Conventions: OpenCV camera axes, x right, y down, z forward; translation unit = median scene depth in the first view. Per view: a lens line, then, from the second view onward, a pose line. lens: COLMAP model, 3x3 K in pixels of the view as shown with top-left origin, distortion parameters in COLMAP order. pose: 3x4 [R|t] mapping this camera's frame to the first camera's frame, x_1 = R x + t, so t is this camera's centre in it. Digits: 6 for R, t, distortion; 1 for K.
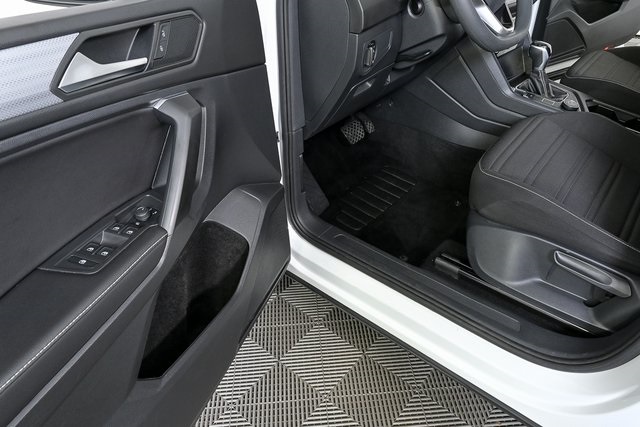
lens RADIAL K [[435.1, 0, 320.0], [0, 435.1, 213.5], [0, 0, 1]] dist [0.013974, -0.003003]
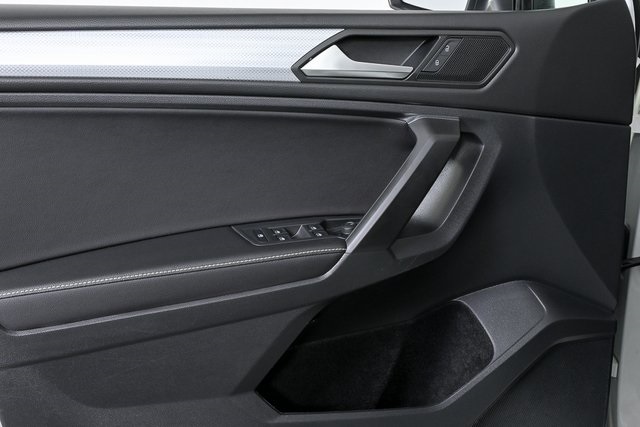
lens RADIAL K [[823.5, 0, 320.0], [0, 823.5, 213.5], [0, 0, 1]] dist [0.097883, -0.005441]
pose [[0.685970, 0.332110, -0.647417, 0.642434], [-0.457083, 0.888974, -0.028278, 0.050205], [0.566145, 0.315321, 0.761612, -0.311975]]
